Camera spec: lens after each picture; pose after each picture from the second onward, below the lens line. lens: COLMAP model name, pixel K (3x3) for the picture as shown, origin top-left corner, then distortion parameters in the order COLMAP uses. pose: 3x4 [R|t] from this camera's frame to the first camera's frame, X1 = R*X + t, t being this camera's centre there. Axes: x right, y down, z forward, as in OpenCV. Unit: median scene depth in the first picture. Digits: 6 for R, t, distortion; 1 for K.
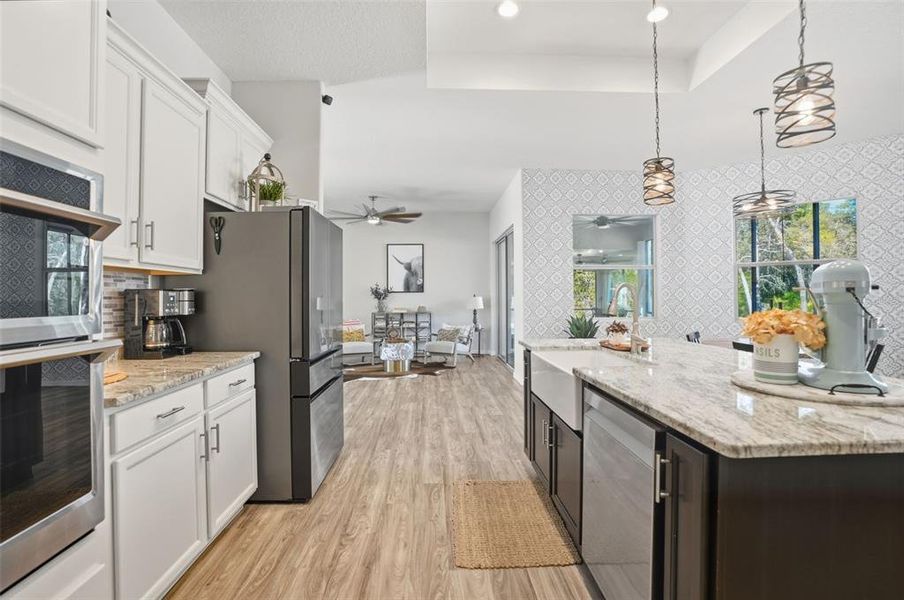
lens RADIAL K [[426.6, 0, 447.7], [0, 426.6, 292.5], [0, 0, 1]] dist [-0.070077, 0.027507]
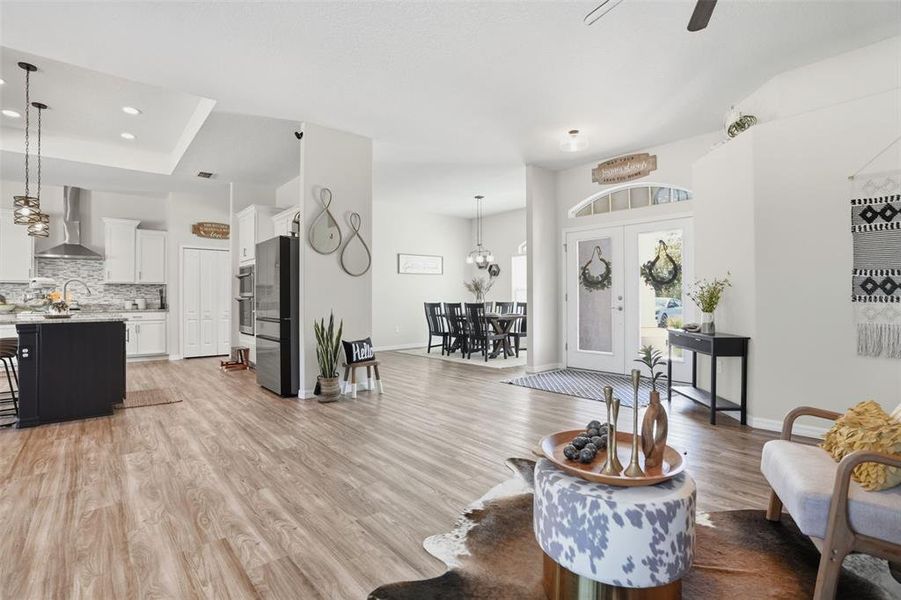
lens RADIAL K [[425.2, 0, 446.3], [0, 425.2, 292.6], [0, 0, 1]] dist [-0.070077, 0.027507]
pose [[-0.785050, 0.002816, -0.619426, 0.071991], [0.015354, 0.999771, -0.014915, 0.026443], [0.619242, -0.021220, -0.784914, 1.018755]]
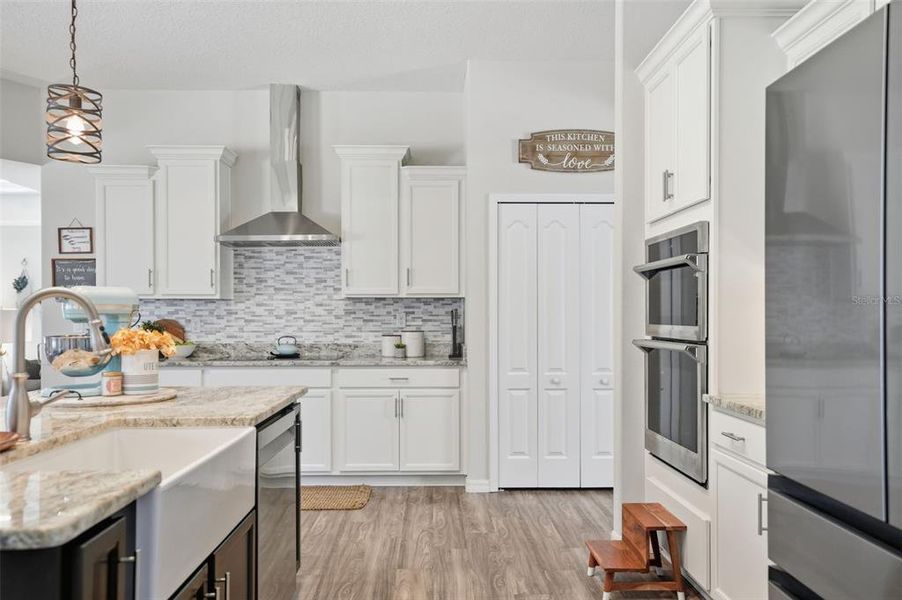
lens RADIAL K [[713.9, 0, 447.5], [0, 713.9, 314.9], [0, 0, 1]] dist [0.040901, -0.001010]
pose [[-0.999814, 0.007250, 0.017875, -0.011151], [0.007094, 0.999936, -0.008785, 0.004620], [-0.017938, -0.008657, -0.999802, 0.526343]]
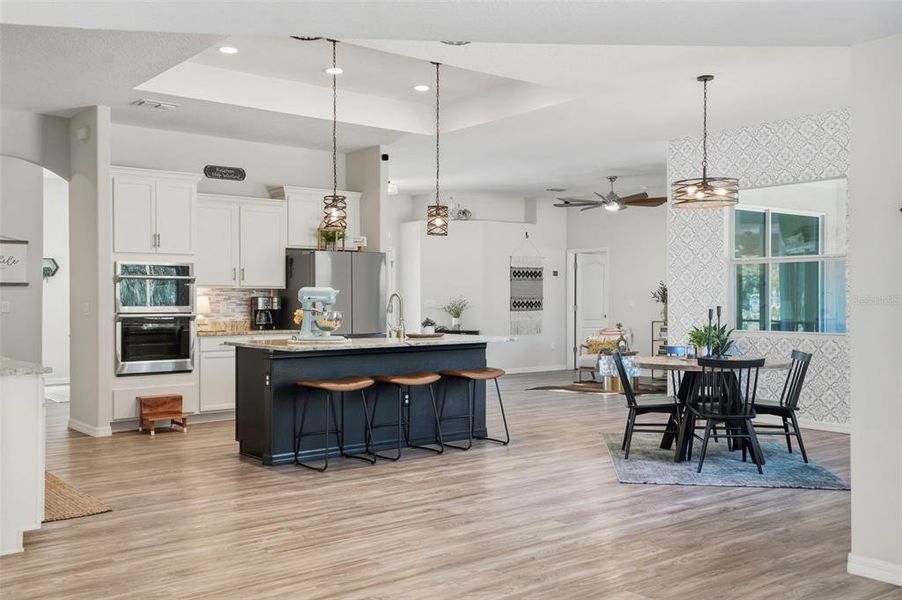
lens RADIAL K [[856.2, 0, 432.5], [0, 856.2, 300.9], [0, 0, 1]] dist [0.007211, 0.006027]
pose [[0.577467, 0.007475, -0.816380, 0.923553], [0.004998, 0.999907, 0.012690, -0.010330], [0.816399, -0.011408, 0.577376, -0.220201]]
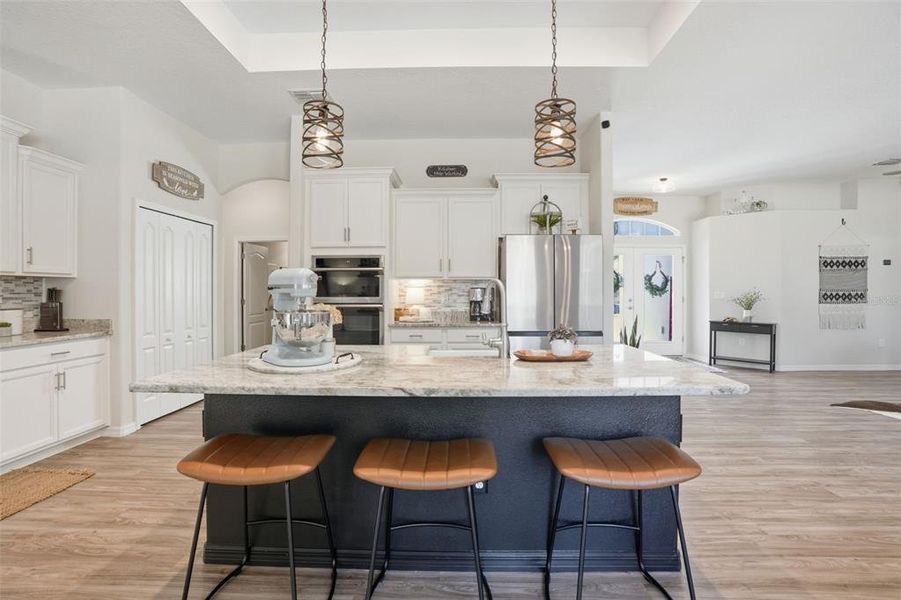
lens RADIAL K [[425.2, 0, 446.3], [0, 425.2, 292.6], [0, 0, 1]] dist [-0.070077, 0.027507]
pose [[-0.070845, 0.008984, -0.997447, 0.402022], [0.009871, 0.999917, 0.008305, -0.001228], [0.997438, -0.009258, -0.070928, 0.278387]]
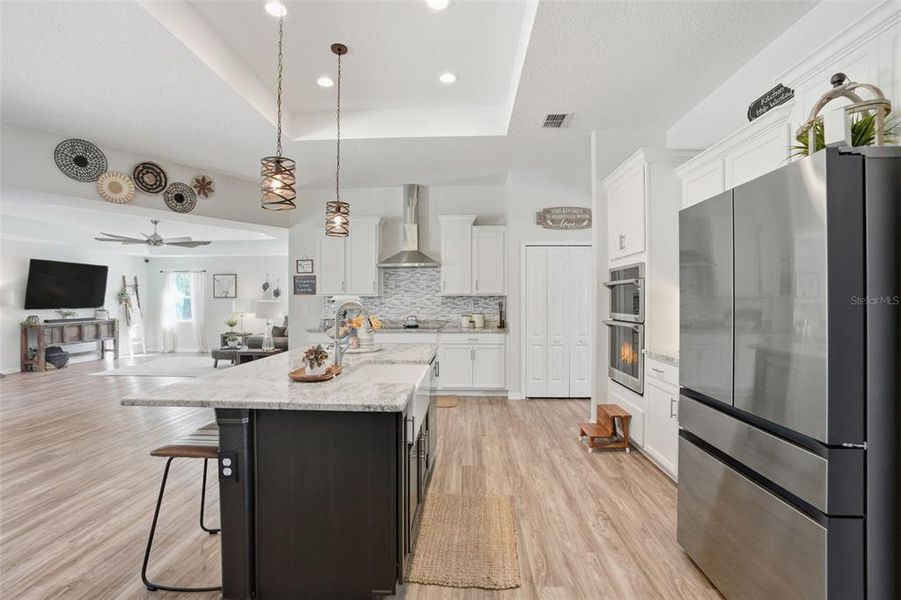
lens RADIAL K [[413.0, 0, 450.5], [0, 413.0, 300.0], [0, 0, 1]] dist [-0.047964, 0.000261]
pose [[-0.996762, 0.006900, 0.080111, 0.025468], [0.006304, 0.999951, -0.007687, -0.005313], [-0.080160, -0.007157, -0.996756, 0.586403]]
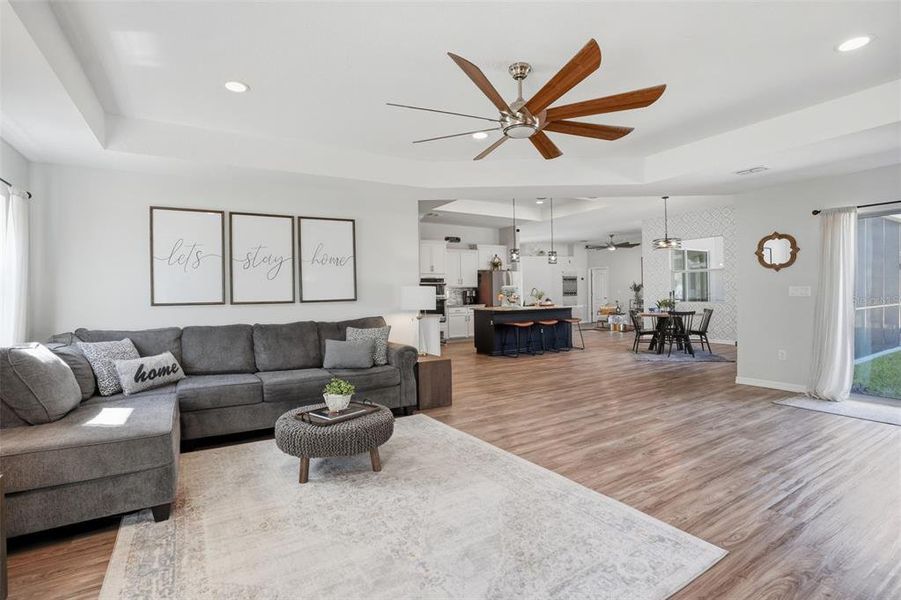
lens RADIAL K [[425.2, 0, 446.3], [0, 425.2, 292.6], [0, 0, 1]] dist [-0.070077, 0.027507]
pose [[0.477470, -0.005777, -0.878629, 1.018861], [0.022958, 0.999719, 0.005903, -0.006351], [0.878348, -0.022990, 0.477469, -0.465165]]
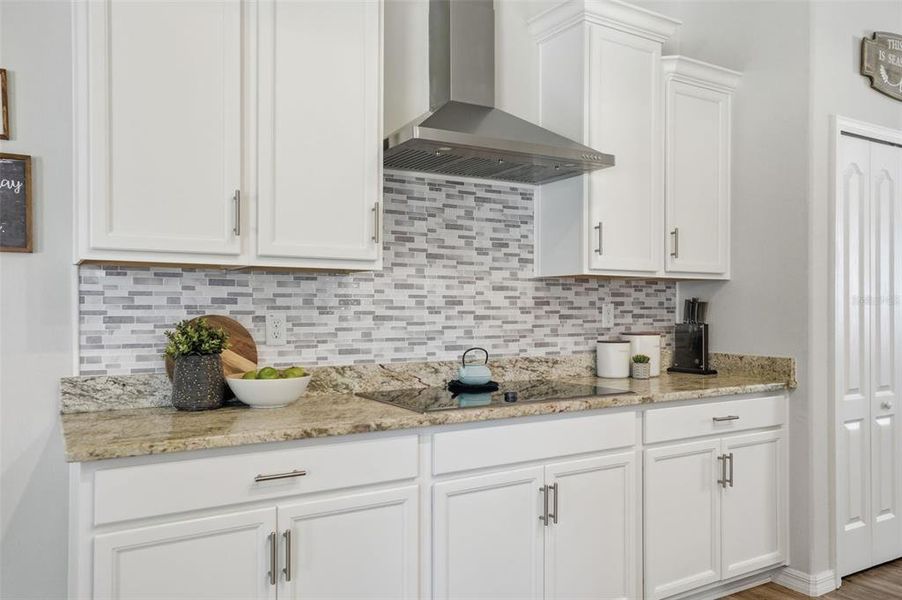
lens RADIAL K [[682.6, 0, 451.2], [0, 682.6, 306.0], [0, 0, 1]] dist [0.028133, 0.001715]
pose [[-0.866625, 0.003774, -0.498946, 0.340034], [0.009336, 0.999919, -0.008652, 0.000103], [0.498873, -0.012156, -0.866590, 0.121186]]
